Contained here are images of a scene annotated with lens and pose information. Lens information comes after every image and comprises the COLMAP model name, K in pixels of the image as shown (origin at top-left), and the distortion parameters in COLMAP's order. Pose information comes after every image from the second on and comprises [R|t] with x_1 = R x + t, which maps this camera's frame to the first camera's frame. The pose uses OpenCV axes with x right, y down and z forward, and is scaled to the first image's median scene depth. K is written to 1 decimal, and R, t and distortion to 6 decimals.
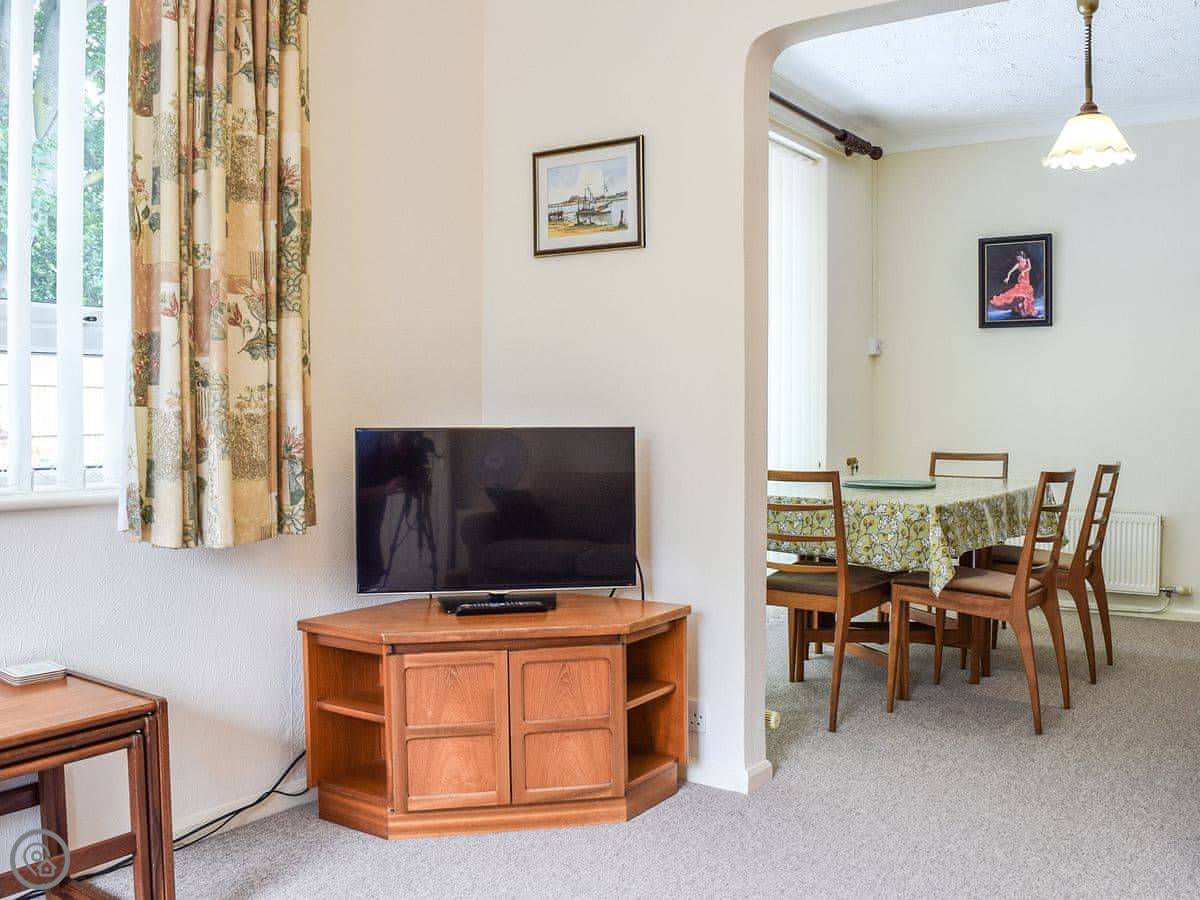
lens RADIAL K [[979.2, 0, 599.1], [0, 979.2, 448.3], [0, 0, 1]] dist [-0.084480, 0.009259]
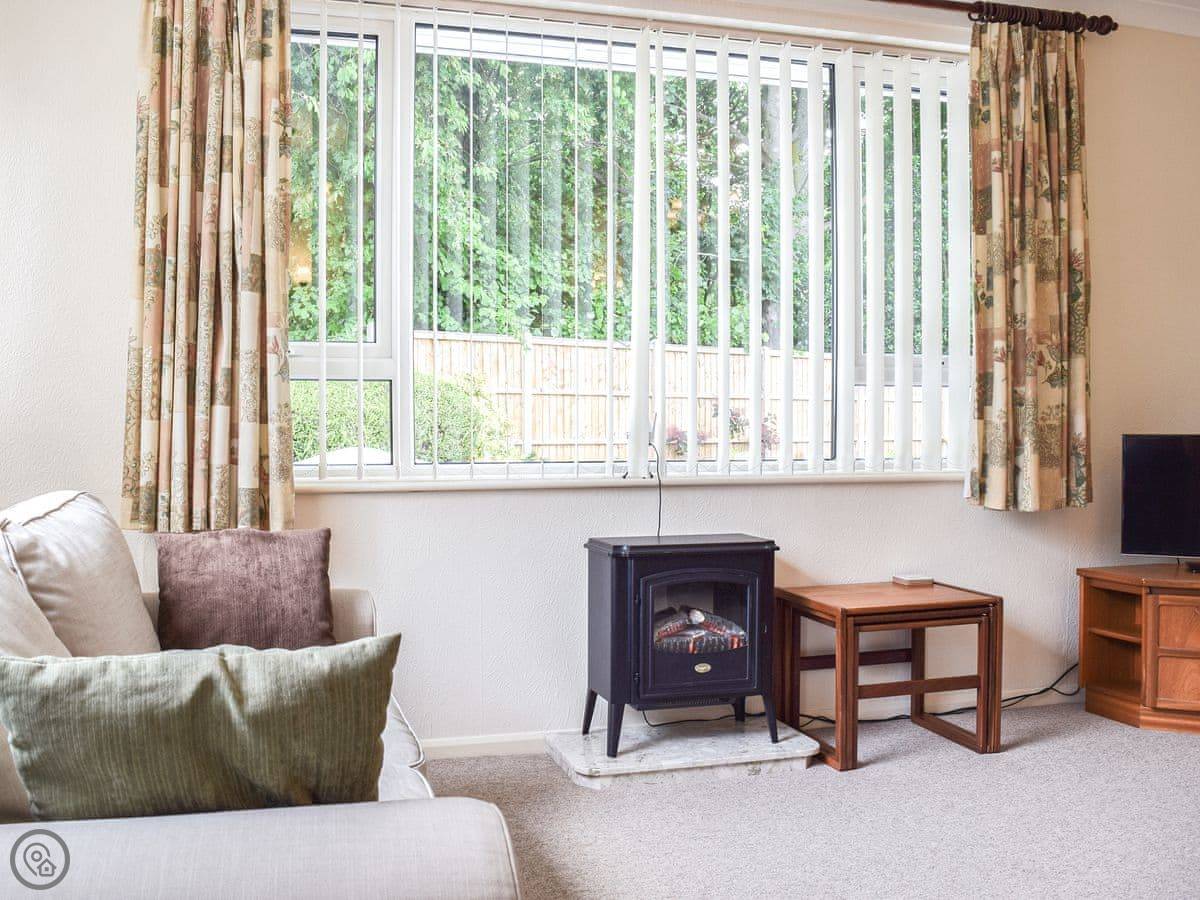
lens RADIAL K [[979.2, 0, 594.4], [0, 979.2, 446.0], [0, 0, 1]] dist [-0.084480, 0.009259]
pose [[0.757163, 0.010998, -0.653134, 0.071591], [-0.019596, 0.999791, -0.005883, 0.019487], [0.652932, 0.017253, 0.757220, -0.546798]]
